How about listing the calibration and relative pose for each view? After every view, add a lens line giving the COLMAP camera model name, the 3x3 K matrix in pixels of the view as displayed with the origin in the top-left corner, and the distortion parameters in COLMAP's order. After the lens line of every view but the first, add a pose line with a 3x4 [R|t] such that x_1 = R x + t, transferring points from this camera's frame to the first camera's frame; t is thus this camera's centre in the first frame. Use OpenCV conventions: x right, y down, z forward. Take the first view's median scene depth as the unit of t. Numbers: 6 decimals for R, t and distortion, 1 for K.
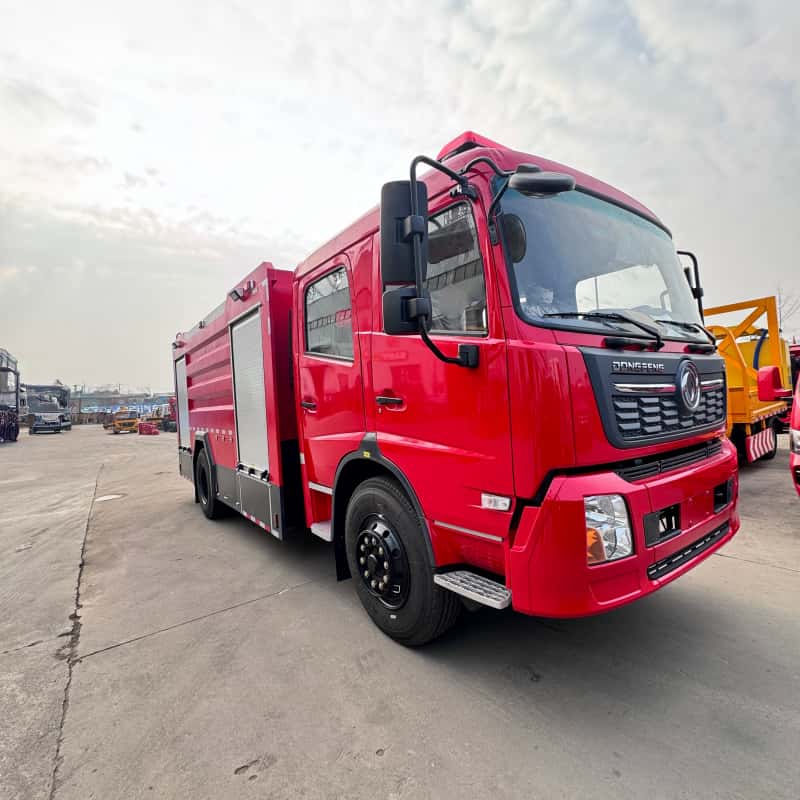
lens RADIAL K [[427.9, 0, 400.0], [0, 427.9, 400.0], [0, 0, 1]] dist [-0.003892, 0.000381]
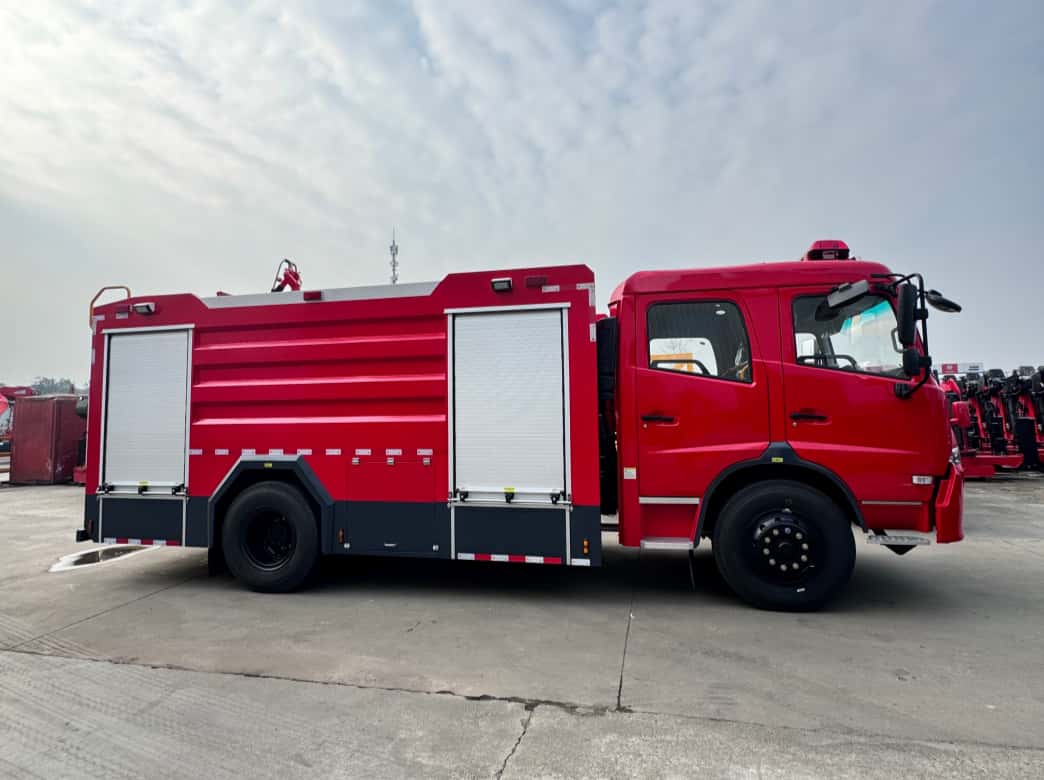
lens RADIAL K [[558.9, 0, 522.0], [0, 558.9, 390.0], [0, 0, 1]] dist [0.002638, 0.000656]
pose [[0.752391, 0.081345, 0.653675, -1.981631], [-0.026569, 0.995286, -0.093275, 0.112974], [-0.658181, 0.052811, 0.751005, 0.315923]]
